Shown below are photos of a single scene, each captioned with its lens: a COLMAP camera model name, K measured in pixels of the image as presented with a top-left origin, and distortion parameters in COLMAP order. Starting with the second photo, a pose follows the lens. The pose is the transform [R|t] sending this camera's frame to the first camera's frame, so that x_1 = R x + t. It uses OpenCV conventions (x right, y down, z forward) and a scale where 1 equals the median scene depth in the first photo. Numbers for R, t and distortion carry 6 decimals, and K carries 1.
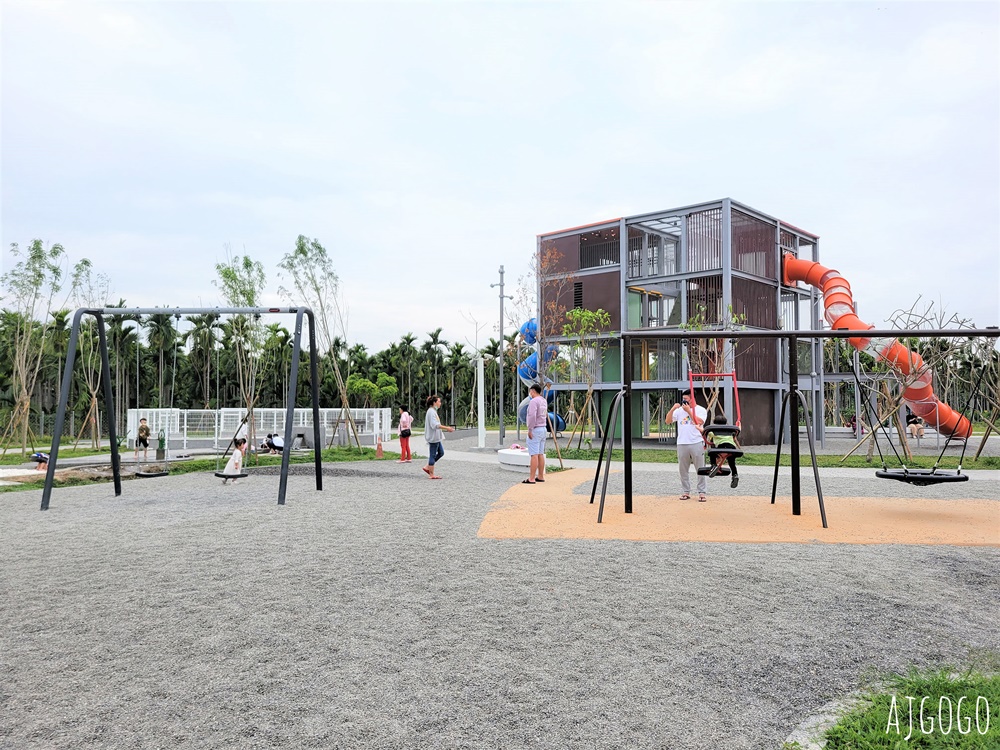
lens RADIAL K [[757.7, 0, 502.8], [0, 757.7, 375.3], [0, 0, 1]] dist [0.046324, -0.023323]
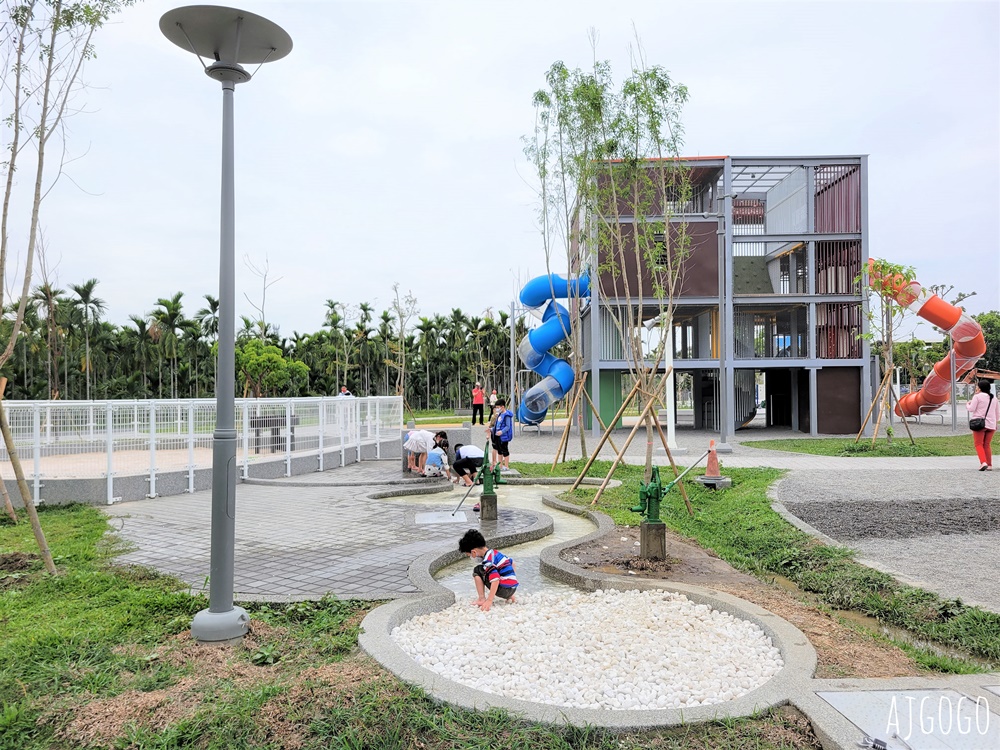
lens RADIAL K [[757.7, 0, 499.8], [0, 757.7, 374.3], [0, 0, 1]] dist [0.046324, -0.023323]
pose [[0.749975, 0.003905, 0.661454, -0.491300], [-0.013315, 0.999869, 0.009194, 0.019332], [-0.661332, -0.015702, 0.749929, 0.466806]]
